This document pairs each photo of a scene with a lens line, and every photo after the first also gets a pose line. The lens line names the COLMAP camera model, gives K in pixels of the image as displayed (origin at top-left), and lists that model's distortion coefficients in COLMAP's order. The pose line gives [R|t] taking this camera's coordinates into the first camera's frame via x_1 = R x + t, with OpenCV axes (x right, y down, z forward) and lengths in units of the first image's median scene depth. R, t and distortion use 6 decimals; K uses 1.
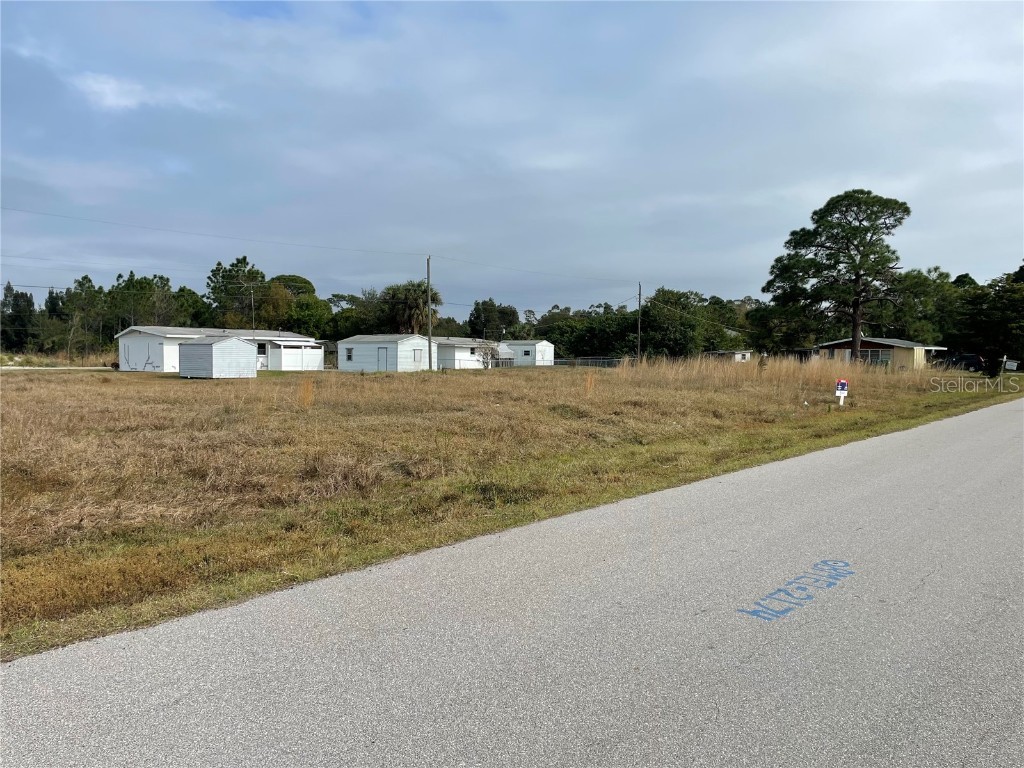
lens RADIAL K [[777.0, 0, 516.0], [0, 777.0, 379.9], [0, 0, 1]] dist [0.079473, -0.105599]
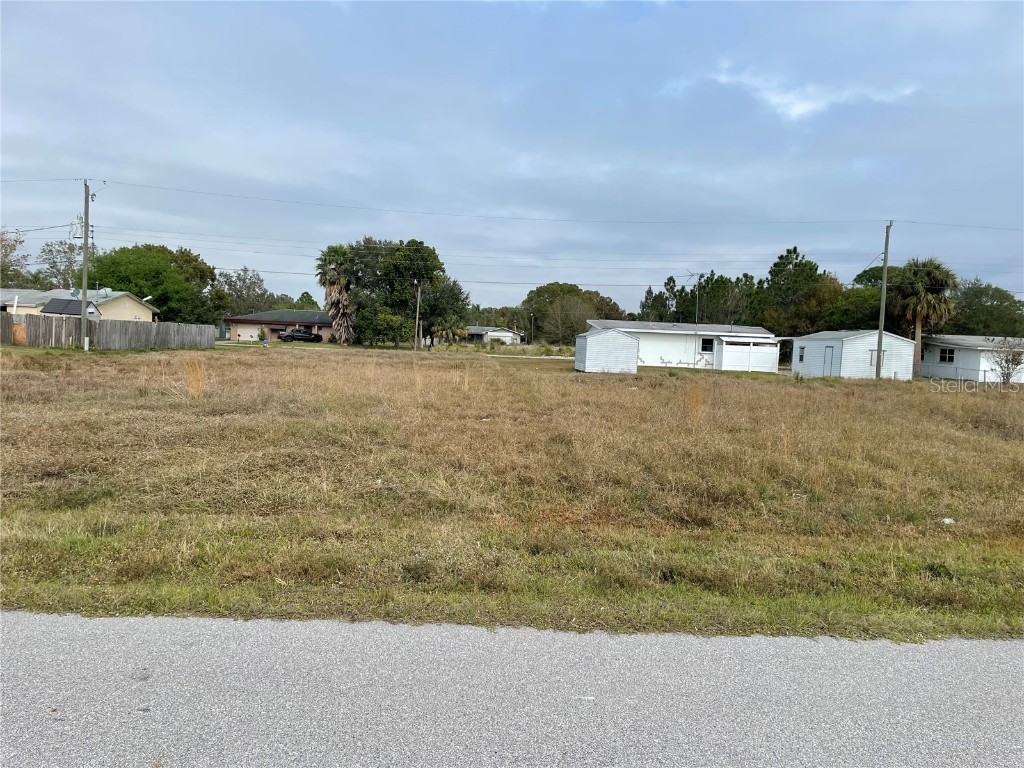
lens RADIAL K [[777.0, 0, 517.2], [0, 777.0, 383.8], [0, 0, 1]] dist [0.079473, -0.105599]
pose [[0.665698, 0.063836, -0.743486, 0.193809], [-0.063271, 0.997575, 0.029001, -0.007145], [0.743534, 0.027735, 0.668123, 0.238907]]
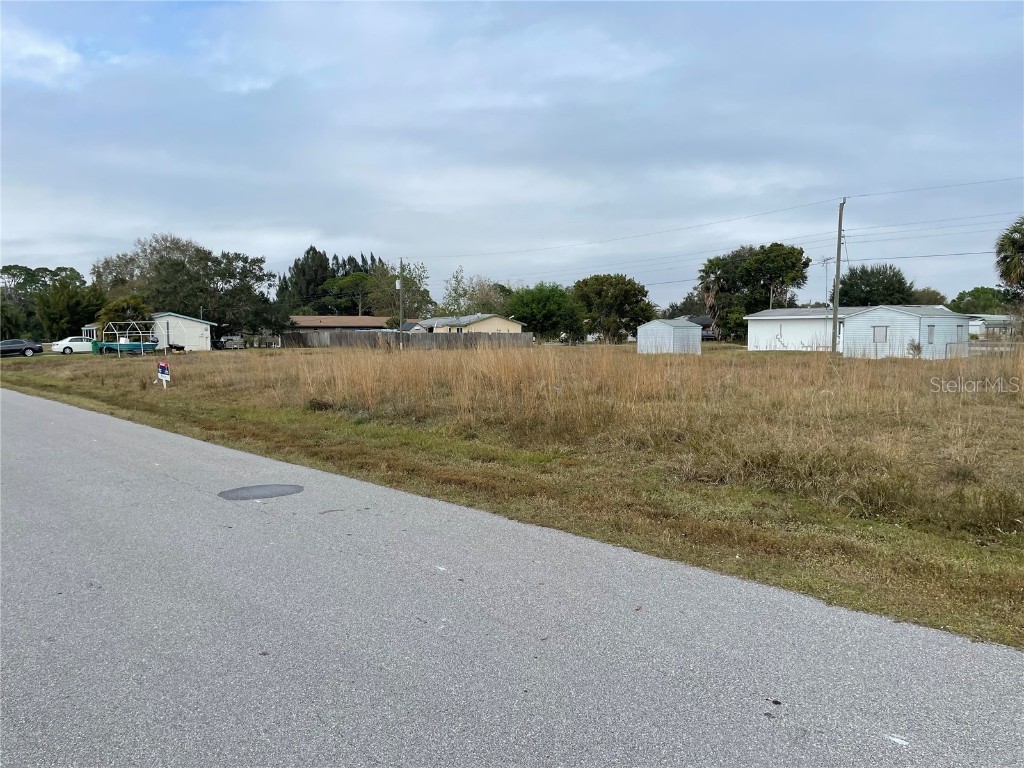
lens RADIAL K [[777.0, 0, 510.1], [0, 777.0, 394.3], [0, 0, 1]] dist [0.079473, -0.105599]
pose [[-0.156905, 0.073442, -0.984879, 0.658694], [-0.026864, 0.996545, 0.078592, -0.024944], [0.987248, 0.038789, -0.154390, 0.790671]]
